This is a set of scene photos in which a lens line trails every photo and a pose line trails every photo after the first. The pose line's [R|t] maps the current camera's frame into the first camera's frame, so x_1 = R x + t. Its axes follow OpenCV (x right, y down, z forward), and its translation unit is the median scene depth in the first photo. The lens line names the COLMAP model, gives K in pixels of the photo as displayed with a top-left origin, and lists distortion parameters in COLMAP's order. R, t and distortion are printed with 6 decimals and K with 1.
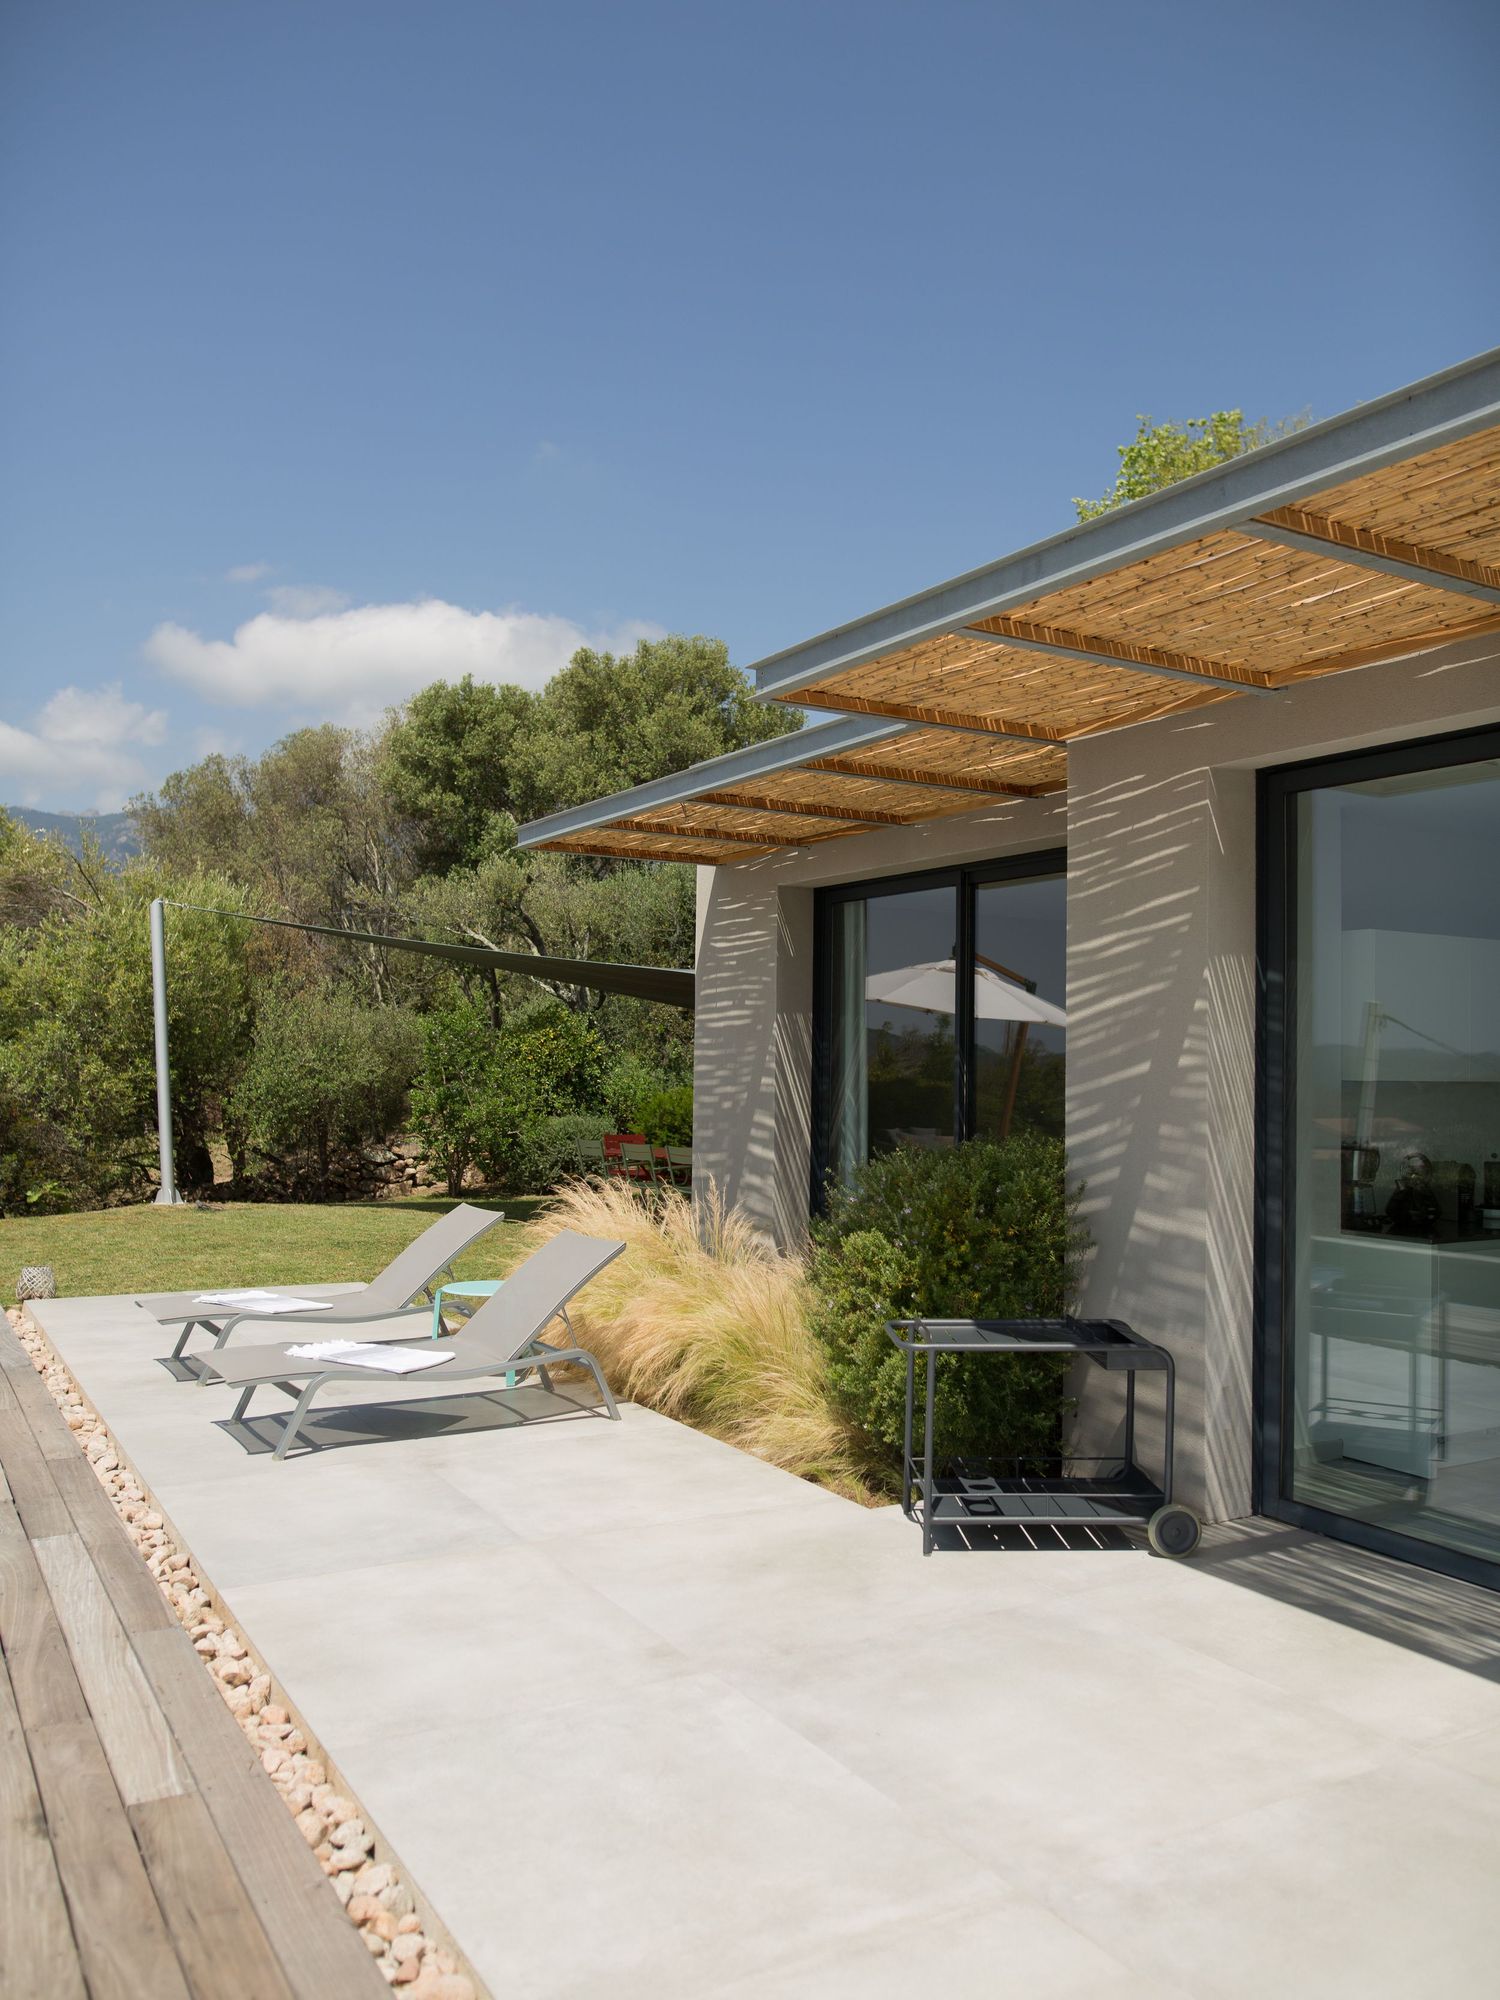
lens RADIAL K [[1525.2, 0, 750.0], [0, 1525.2, 1000.0], [0, 0, 1]] dist [-0.001468, -0.000005]
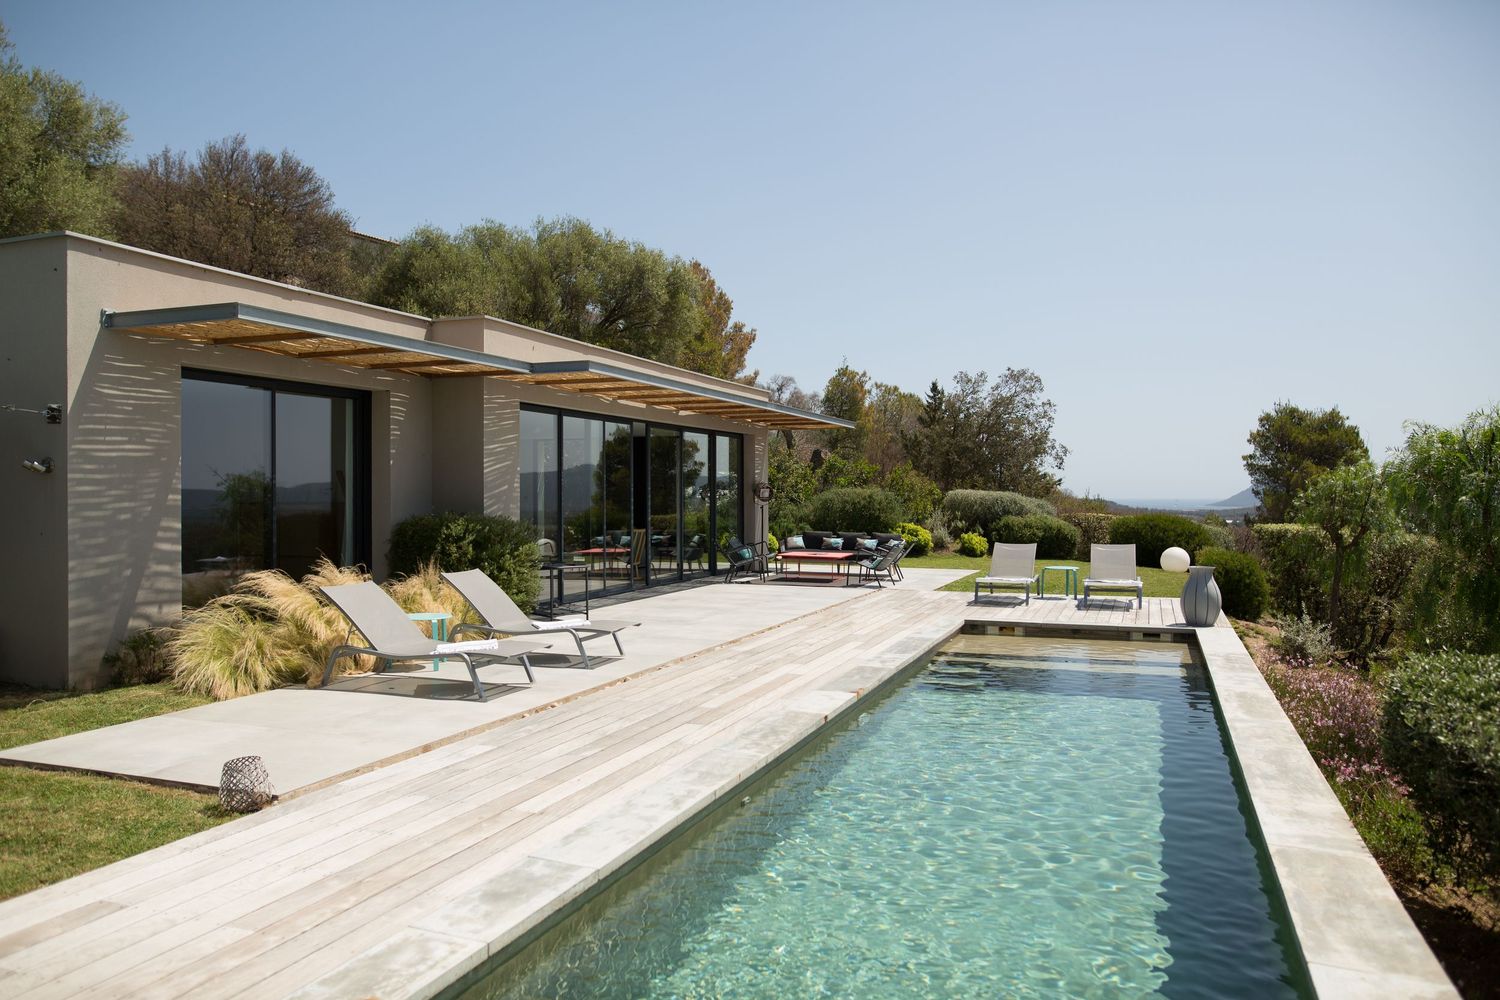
lens RADIAL K [[1027.5, 0, 750.0], [0, 1027.5, 500.0], [0, 0, 1]] dist [-0.064260, 0.049443]
pose [[-0.619580, -0.017780, 0.784732, -1.039404], [-0.040134, 0.999153, -0.009049, 0.041449], [-0.783907, -0.037101, -0.619769, 1.133253]]
